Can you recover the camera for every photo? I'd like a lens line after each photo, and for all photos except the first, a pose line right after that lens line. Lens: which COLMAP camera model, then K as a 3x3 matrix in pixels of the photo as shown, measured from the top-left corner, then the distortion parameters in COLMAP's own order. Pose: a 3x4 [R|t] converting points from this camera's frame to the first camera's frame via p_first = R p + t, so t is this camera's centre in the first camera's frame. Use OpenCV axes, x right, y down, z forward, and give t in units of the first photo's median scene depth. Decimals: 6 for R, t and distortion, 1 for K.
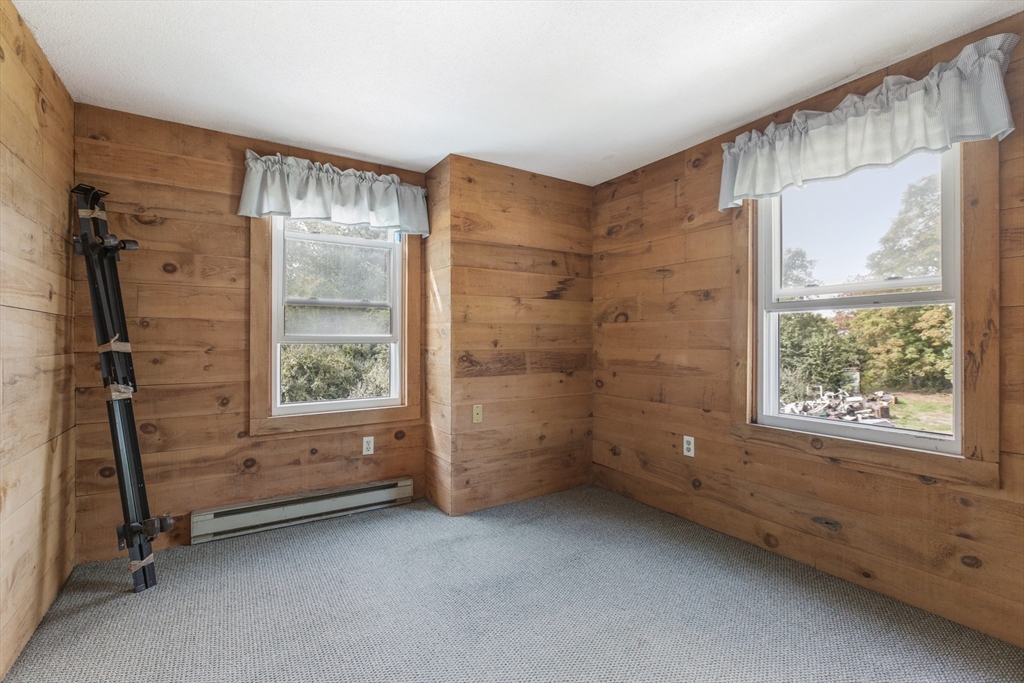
lens RADIAL K [[455.4, 0, 511.4], [0, 455.4, 340.7], [0, 0, 1]] dist [0.003418, -0.001161]
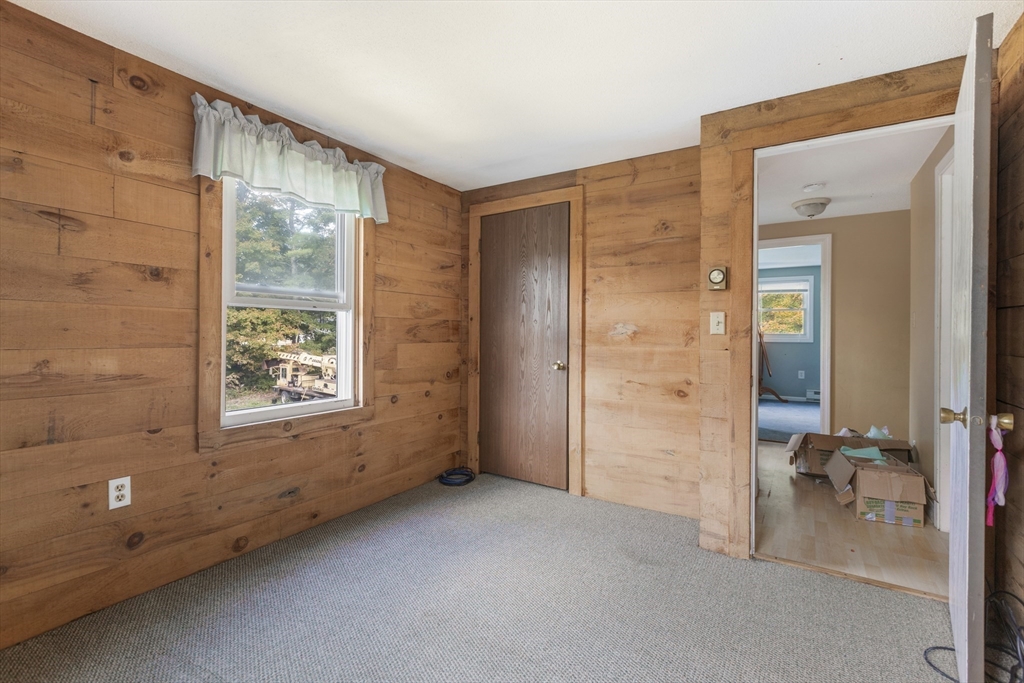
lens RADIAL K [[455.4, 0, 511.6], [0, 455.4, 335.5], [0, 0, 1]] dist [0.003418, -0.001161]
pose [[-0.413251, -0.004475, 0.910606, -0.500612], [-0.003880, 0.999988, 0.003153, -0.005740], [-0.910609, -0.002230, -0.413264, 0.812193]]
